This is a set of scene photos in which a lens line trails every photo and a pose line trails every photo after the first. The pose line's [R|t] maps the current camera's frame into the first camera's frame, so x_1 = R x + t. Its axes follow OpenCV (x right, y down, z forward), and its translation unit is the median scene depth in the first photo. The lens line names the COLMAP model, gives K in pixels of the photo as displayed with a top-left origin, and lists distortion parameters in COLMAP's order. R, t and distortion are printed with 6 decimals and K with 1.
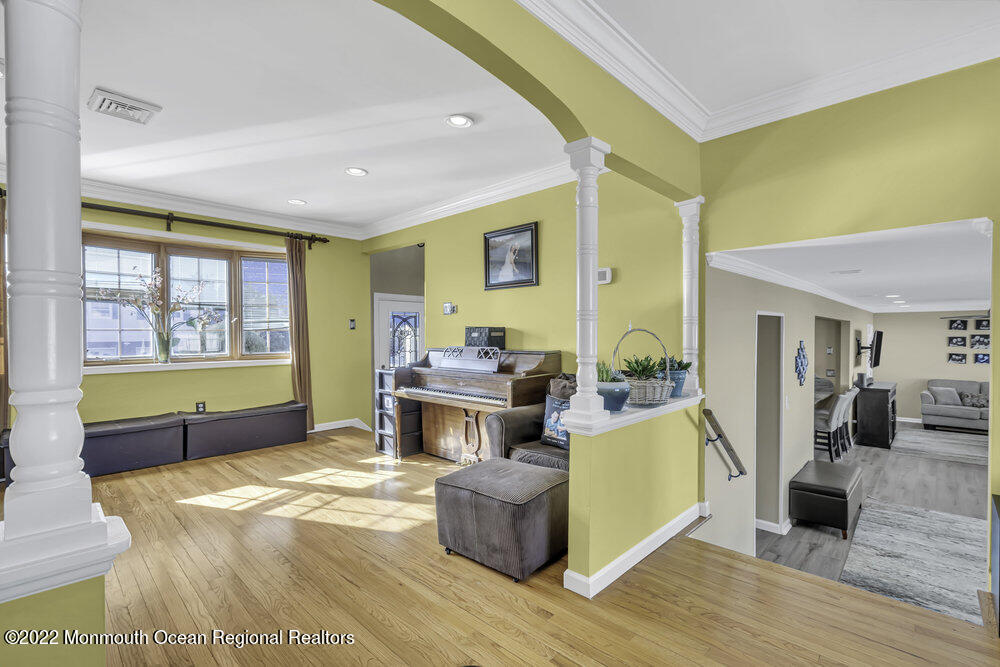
lens RADIAL K [[455.0, 0, 501.4], [0, 455.0, 338.9], [0, 0, 1]] dist [-0.003853, 0.001931]
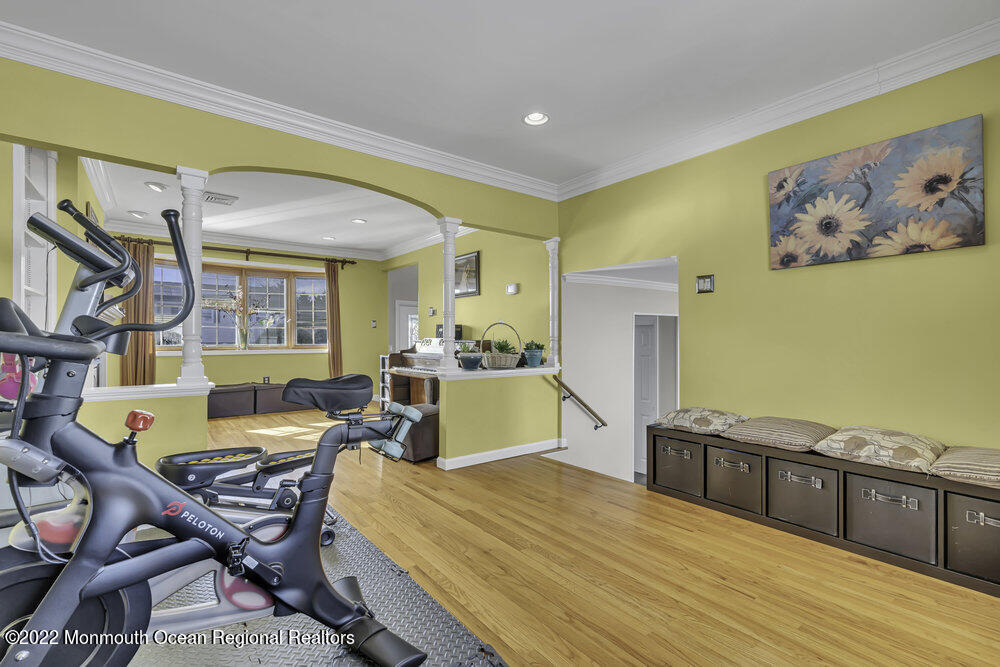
lens RADIAL K [[455.0, 0, 501.5], [0, 455.0, 338.2], [0, 0, 1]] dist [-0.003853, 0.001931]
pose [[0.989522, 0.002069, -0.144365, 0.323365], [-0.003484, 0.999948, -0.009550, 0.029031], [0.144337, 0.009952, 0.989478, -0.368454]]
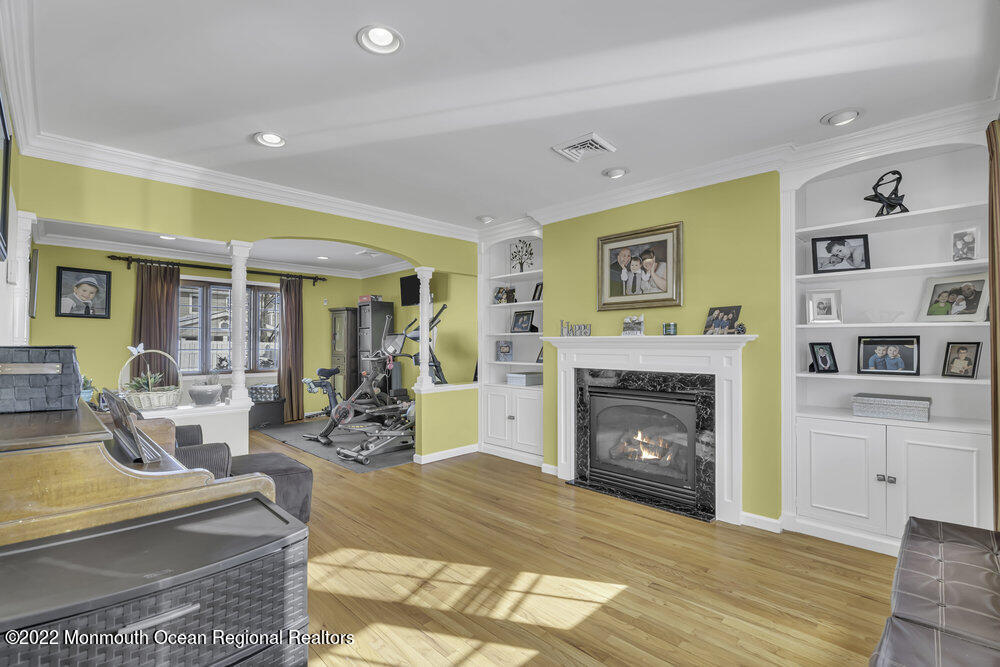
lens RADIAL K [[455.0, 0, 499.7], [0, 455.0, 336.7], [0, 0, 1]] dist [-0.003853, 0.001931]
pose [[-0.999948, -0.005794, 0.008340, -0.379598], [-0.005896, 0.999907, -0.012303, -0.025143], [-0.008268, -0.012352, -0.999890, 1.280200]]
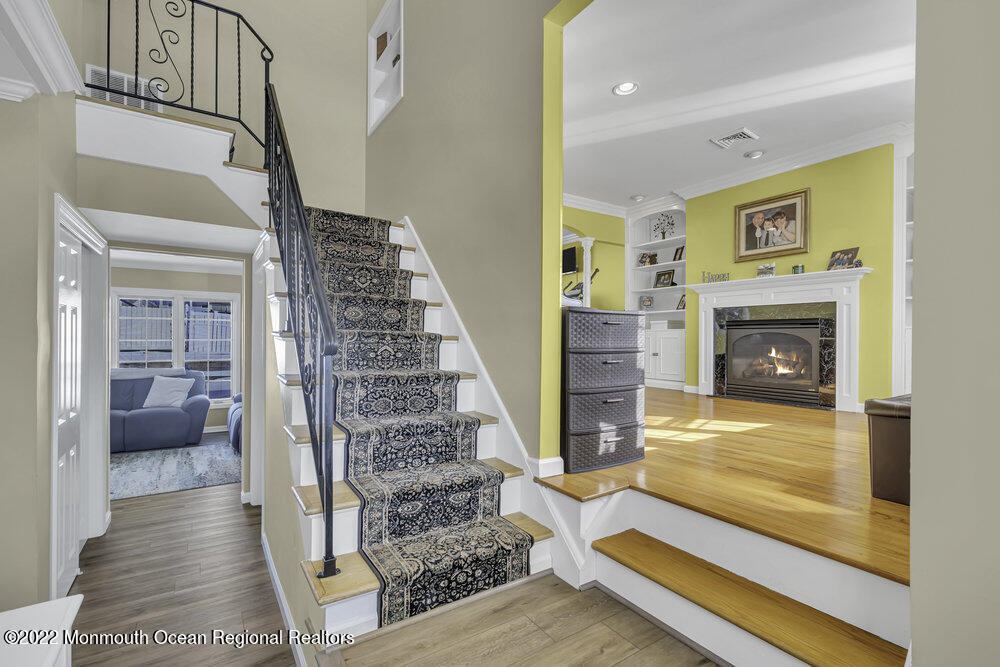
lens RADIAL K [[455.0, 0, 496.9], [0, 455.0, 339.0], [0, 0, 1]] dist [-0.003853, 0.001931]
pose [[-0.978557, -0.008899, 0.205782, -0.209337], [-0.007856, 0.999952, 0.005888, 0.106377], [-0.205825, 0.004145, -0.978580, 1.648427]]
